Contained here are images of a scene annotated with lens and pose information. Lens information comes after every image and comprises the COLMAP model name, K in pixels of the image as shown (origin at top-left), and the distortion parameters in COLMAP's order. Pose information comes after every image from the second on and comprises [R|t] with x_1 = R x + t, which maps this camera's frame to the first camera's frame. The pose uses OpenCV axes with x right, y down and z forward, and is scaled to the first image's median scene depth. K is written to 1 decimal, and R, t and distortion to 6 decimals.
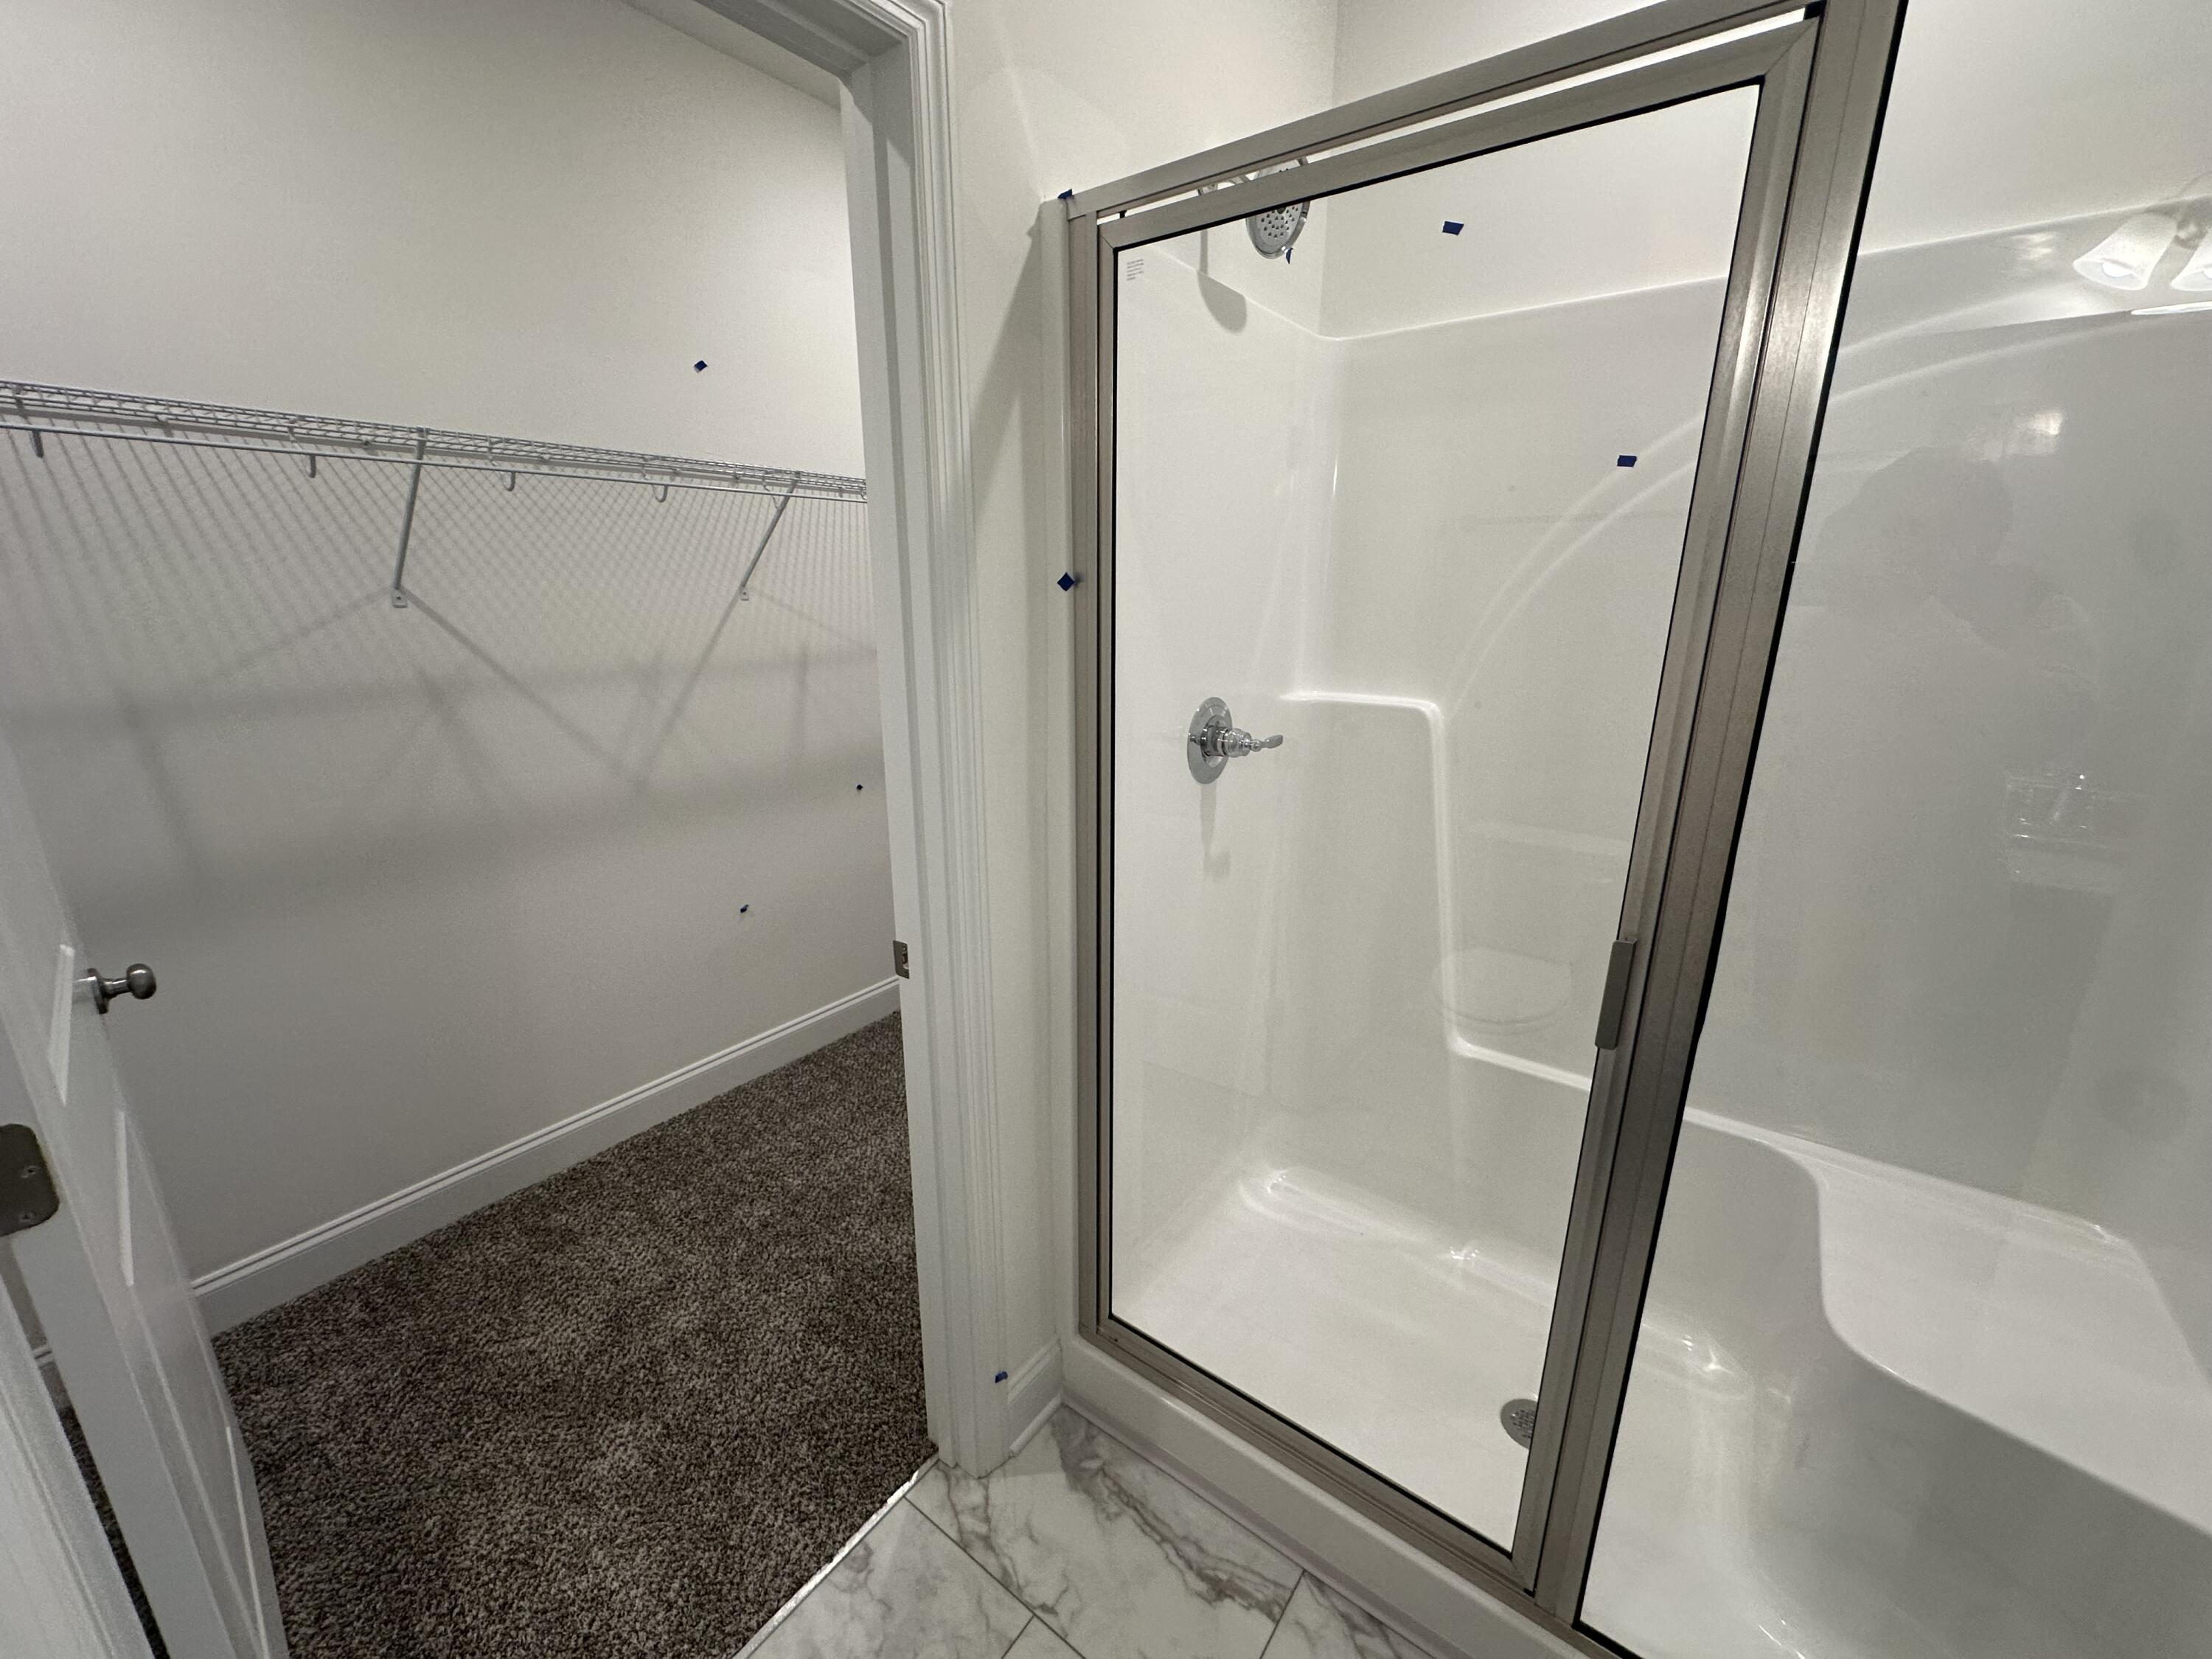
lens RADIAL K [[880.7, 0, 1106.0], [0, 880.7, 829.5], [0, 0, 1]] dist [-0.000940, -0.000219]
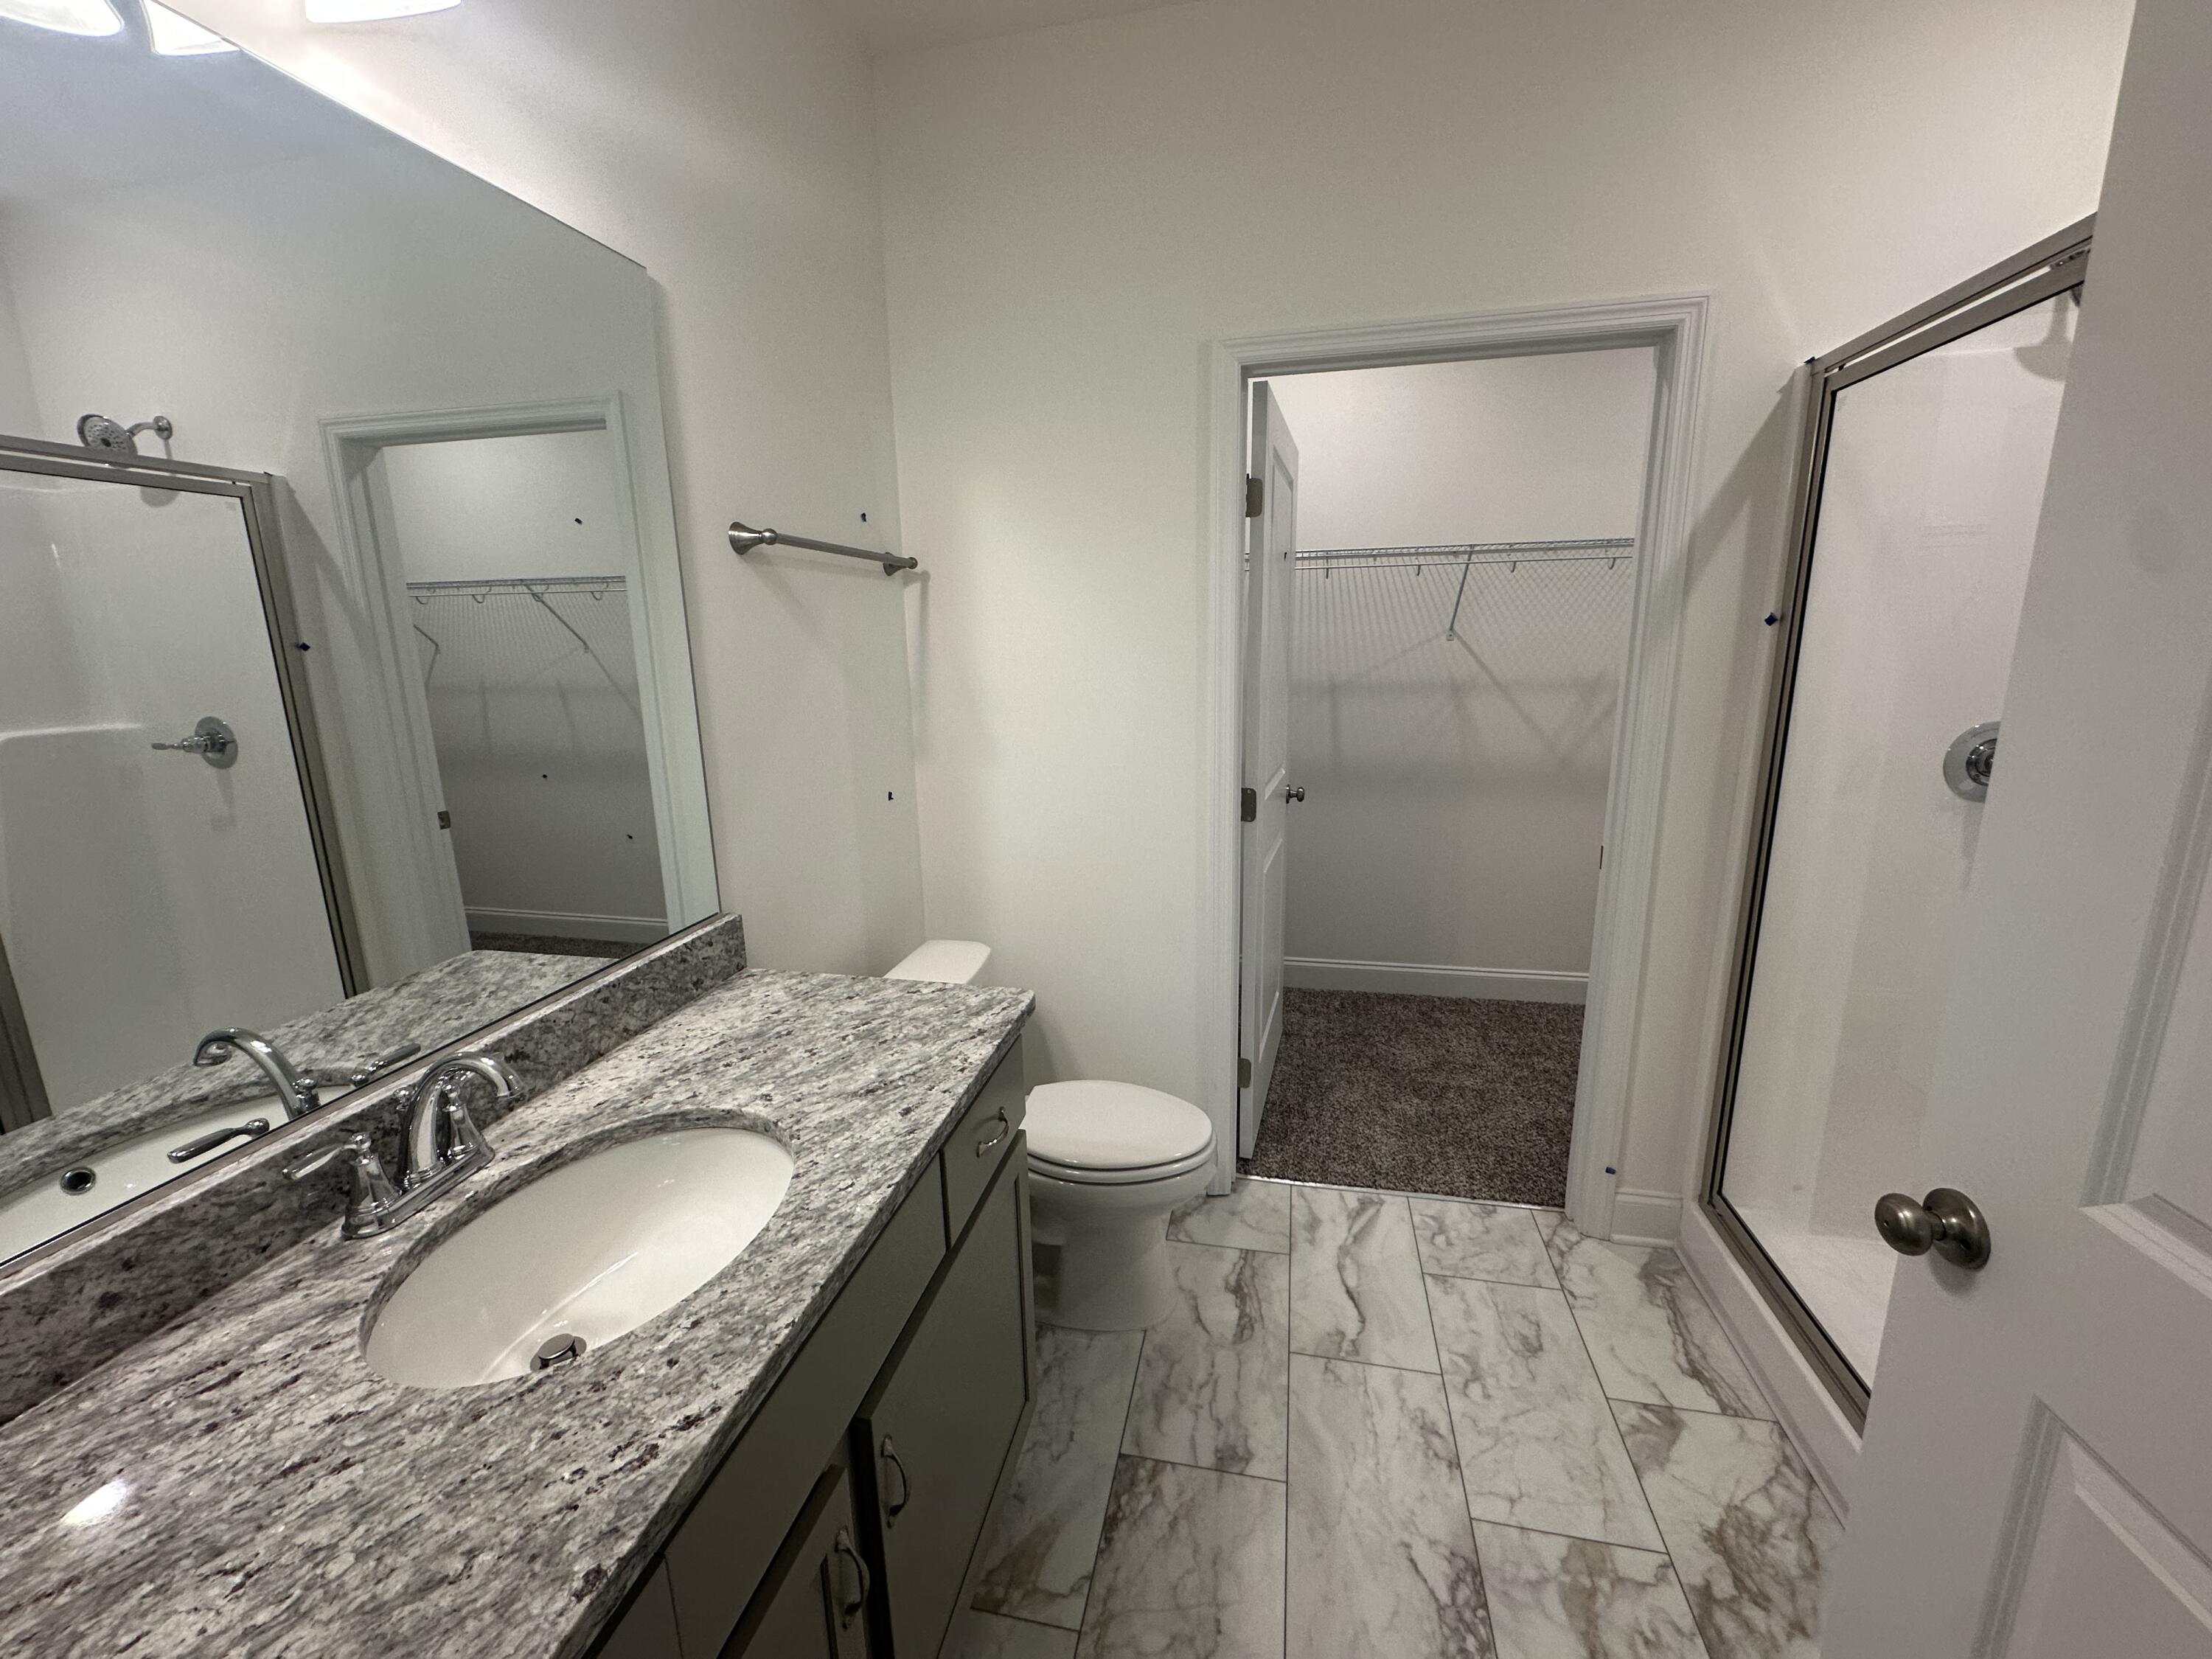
lens RADIAL K [[896.8, 0, 1106.0], [0, 896.8, 829.5], [0, 0, 1]] dist [-0.001269, -0.000007]
pose [[0.423243, 0.182214, -0.887504, 0.675778], [-0.221228, 0.970701, 0.093794, 0.119931], [0.878592, 0.156643, 0.451154, -0.432866]]
